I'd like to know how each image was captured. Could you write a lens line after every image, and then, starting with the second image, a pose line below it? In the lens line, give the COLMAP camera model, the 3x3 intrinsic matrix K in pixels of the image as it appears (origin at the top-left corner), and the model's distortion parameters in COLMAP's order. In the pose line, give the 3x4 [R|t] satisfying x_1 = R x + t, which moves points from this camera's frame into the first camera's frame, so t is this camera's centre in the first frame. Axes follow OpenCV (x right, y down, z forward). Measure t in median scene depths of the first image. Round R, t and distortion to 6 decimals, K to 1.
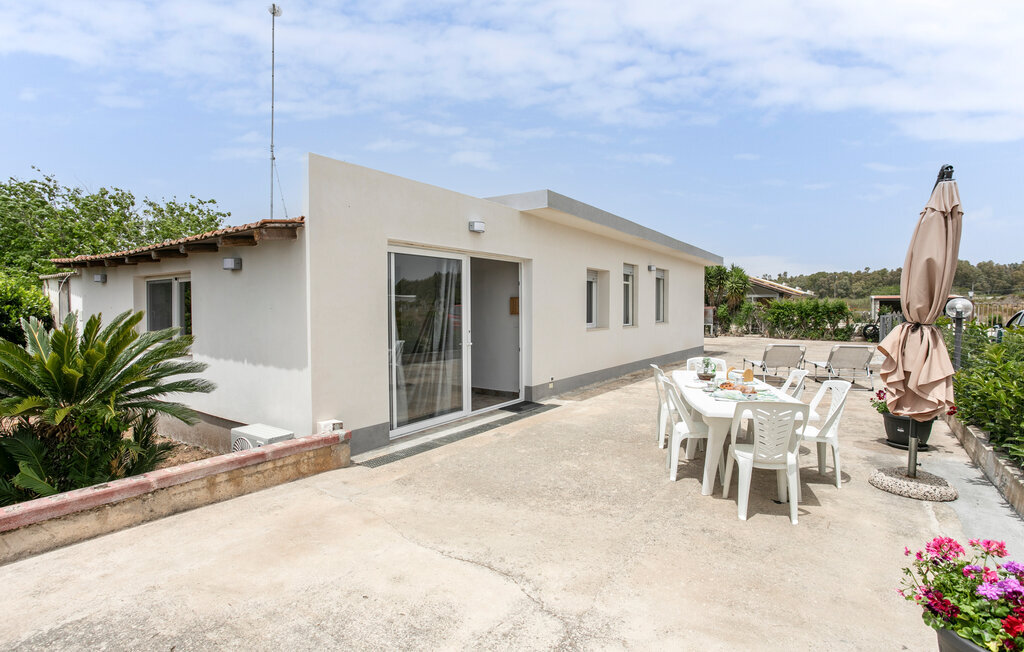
lens RADIAL K [[494.5, 0, 512.0], [0, 494.5, 326.0], [0, 0, 1]] dist [-0.027492, 0.000706]
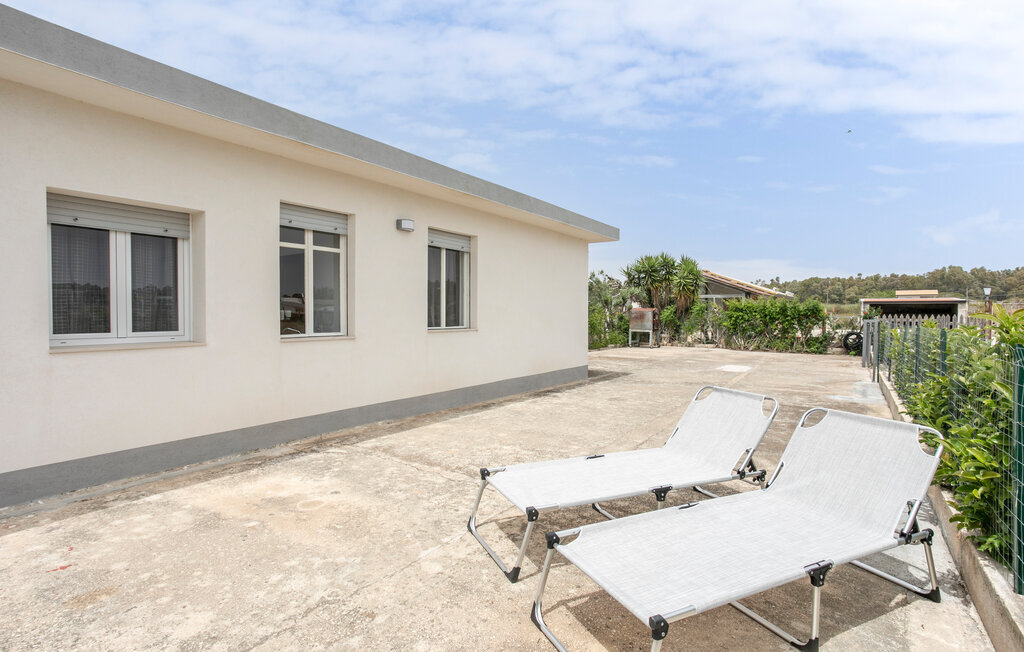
lens RADIAL K [[494.5, 0, 512.0], [0, 494.5, 326.0], [0, 0, 1]] dist [-0.027492, 0.000706]
pose [[0.999952, 0.004227, 0.008845, 0.178759], [-0.004149, 0.999952, -0.008902, -0.003325], [-0.008882, 0.008865, 0.999921, 0.221114]]
